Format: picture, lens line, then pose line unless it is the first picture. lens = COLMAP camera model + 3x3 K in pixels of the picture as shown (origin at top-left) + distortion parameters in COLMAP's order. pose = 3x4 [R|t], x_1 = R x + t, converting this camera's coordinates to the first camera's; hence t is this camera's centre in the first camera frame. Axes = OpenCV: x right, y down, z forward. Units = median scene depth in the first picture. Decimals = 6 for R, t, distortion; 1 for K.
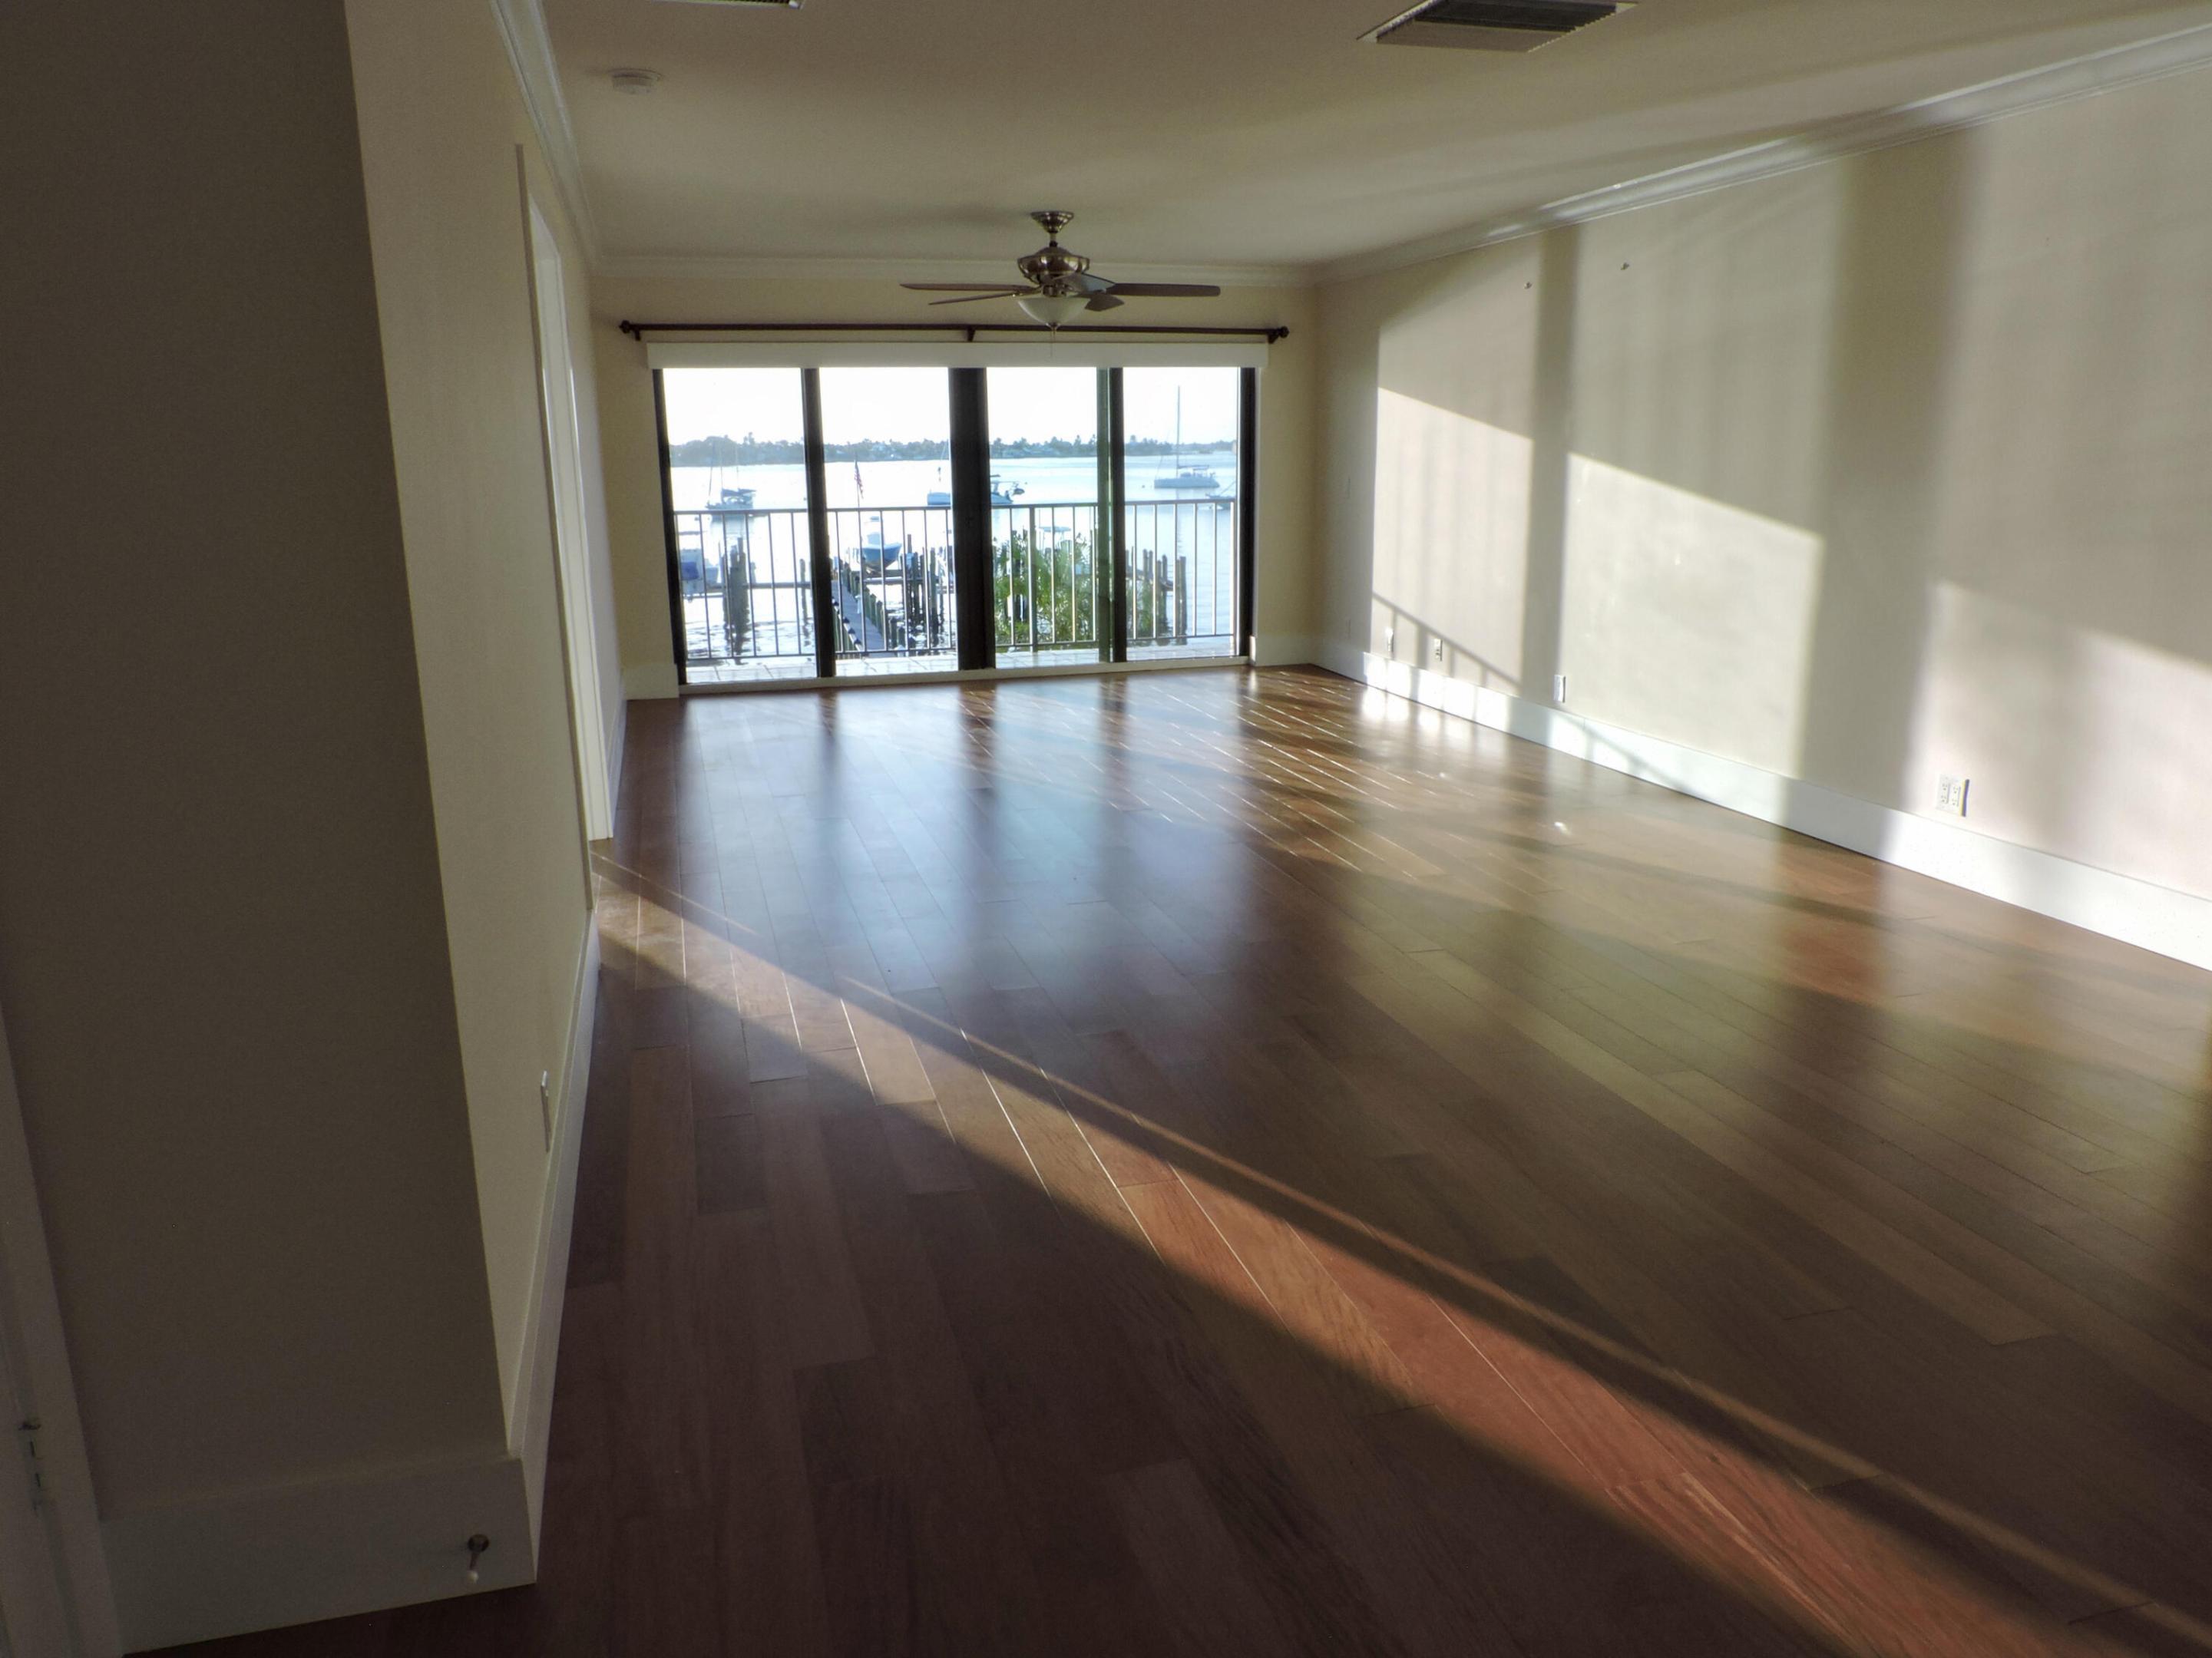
lens RADIAL K [[1595.8, 0, 1106.0], [0, 1595.8, 829.0], [0, 0, 1]] dist [-0.010329, -0.002342]
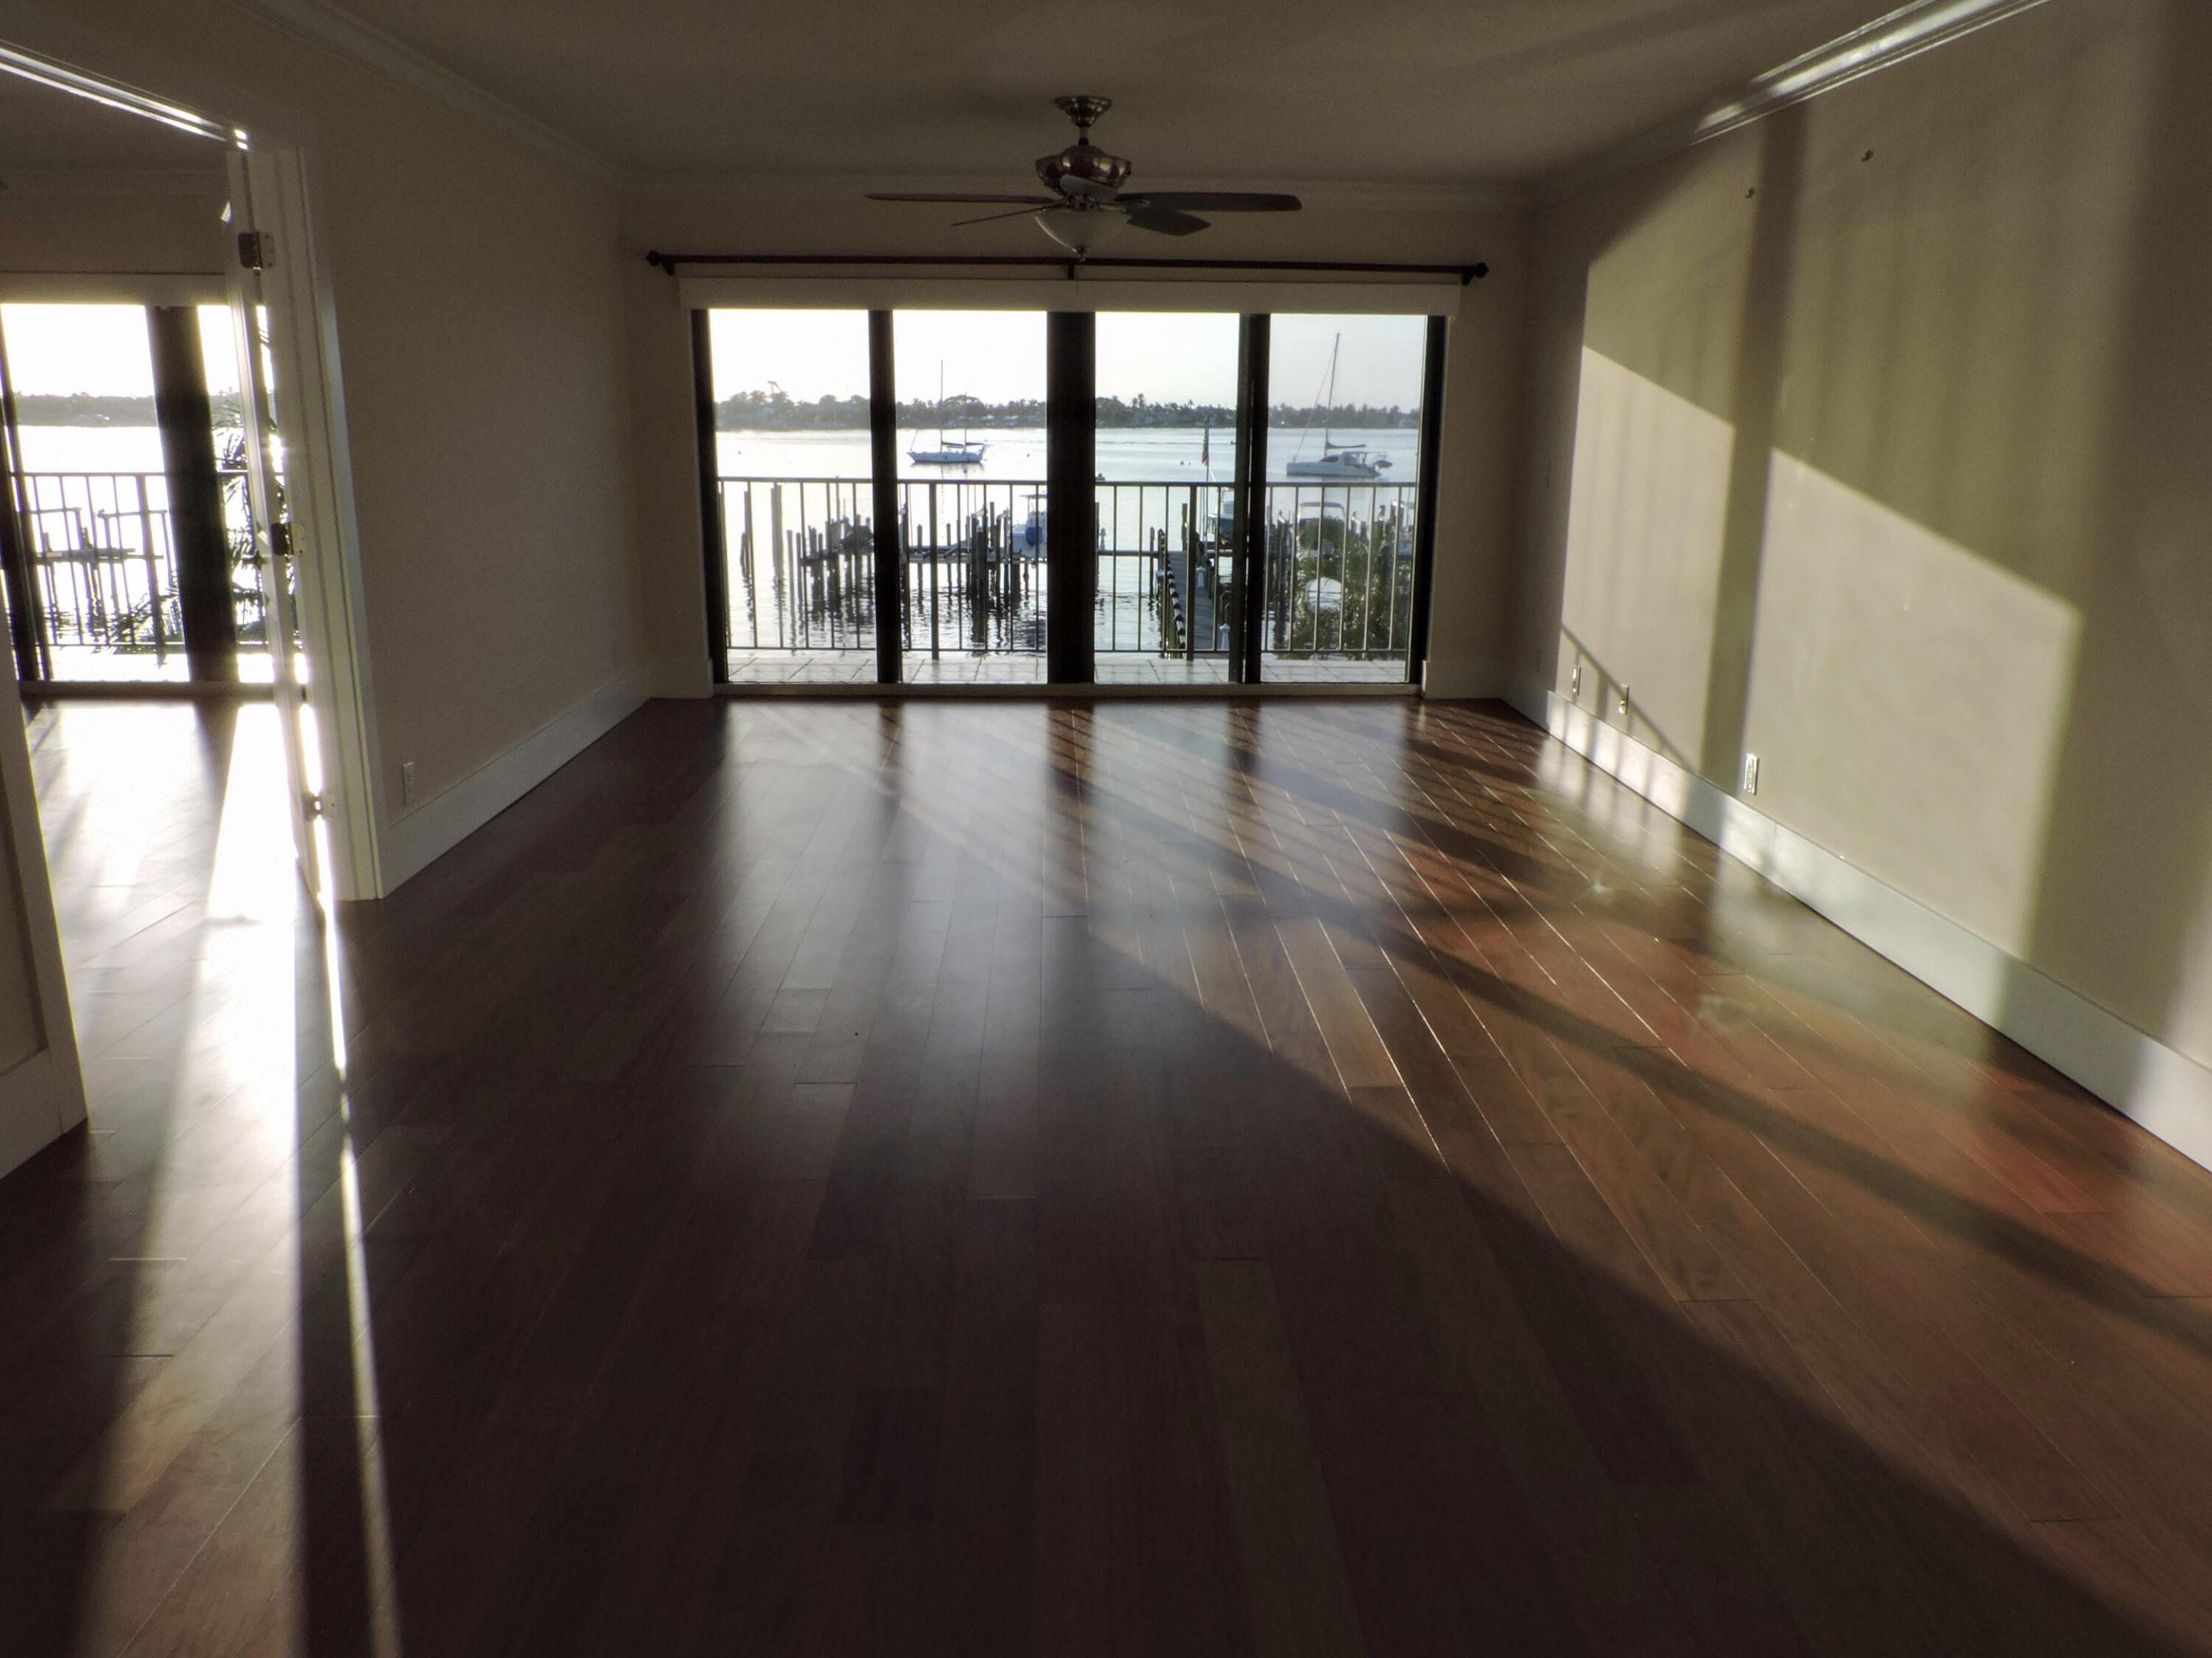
lens RADIAL K [[1652.1, 0, 1106.0], [0, 1652.1, 829.0], [0, 0, 1]] dist [-0.007514, -0.001333]
pose [[0.972315, 0.077209, -0.220551, 0.135947], [-0.074613, 0.997010, 0.020091, -0.045971], [0.221443, -0.003078, 0.975168, 0.186255]]
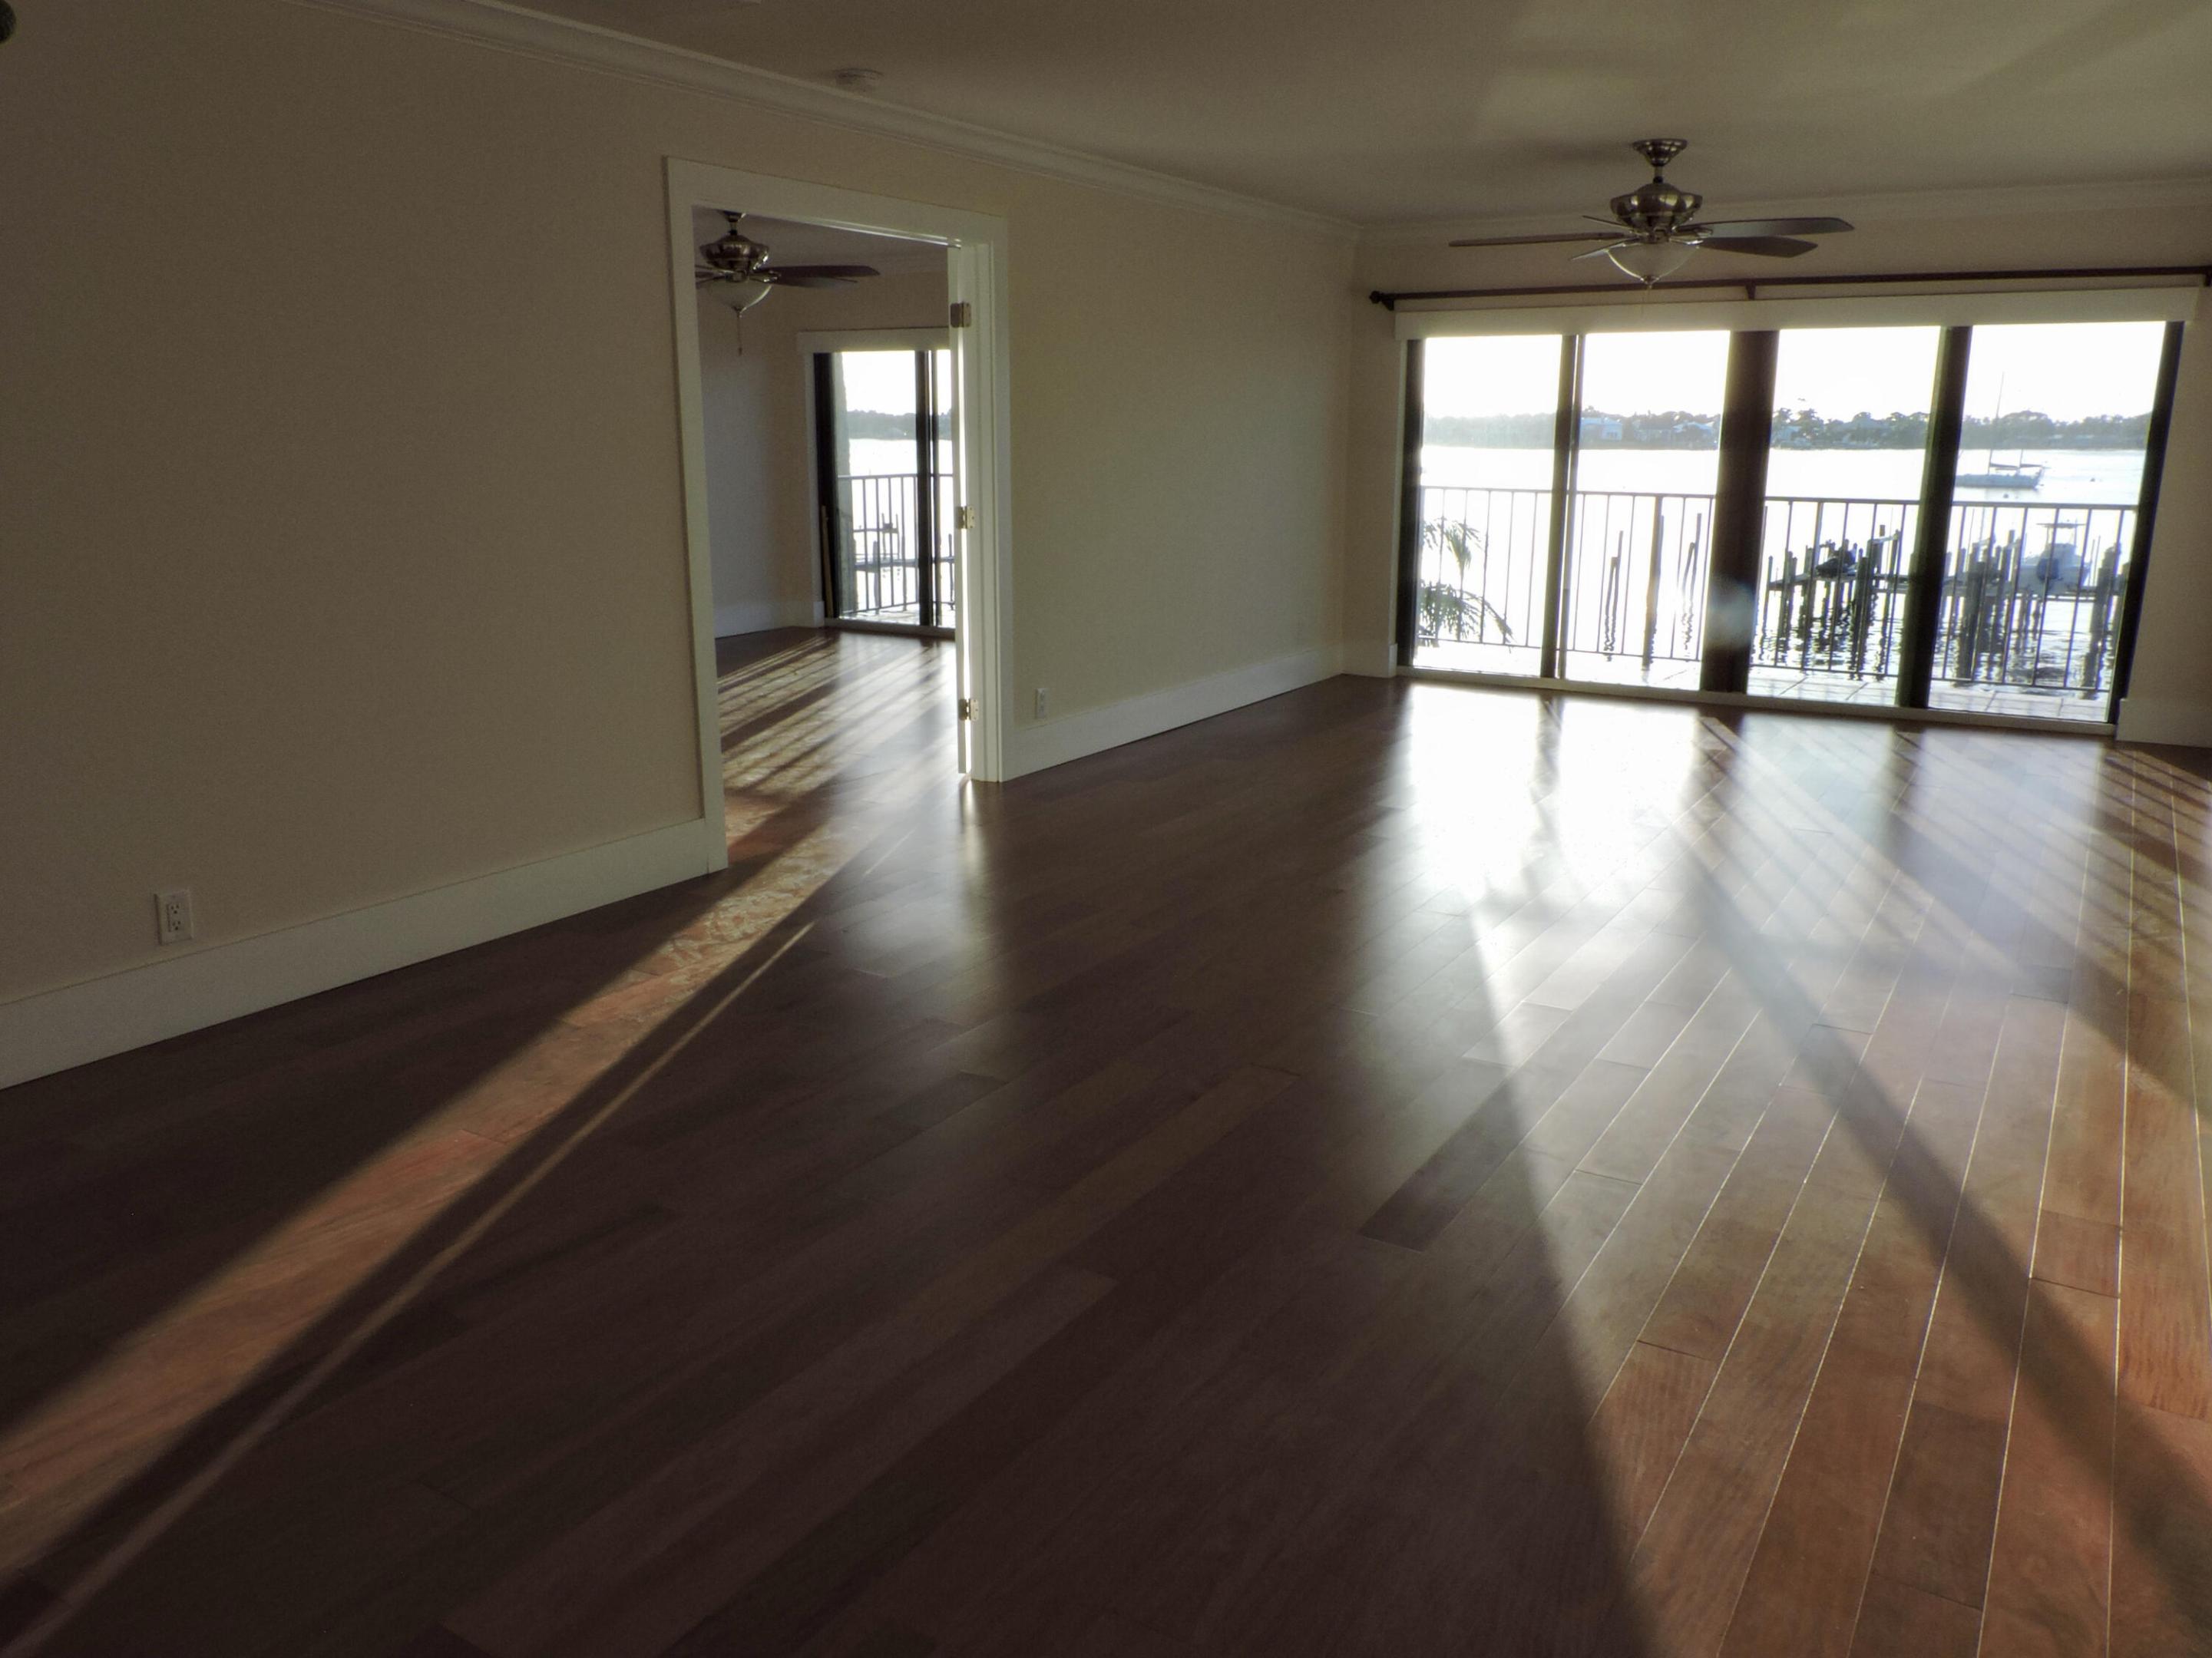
lens RADIAL K [[1652.1, 0, 1106.0], [0, 1652.1, 829.0], [0, 0, 1]] dist [-0.007514, -0.001333]
pose [[0.682660, 0.189760, -0.705668, 0.339803], [-0.183852, 0.979231, 0.085466, -0.046158], [0.707230, 0.071394, 0.703369, 0.174251]]
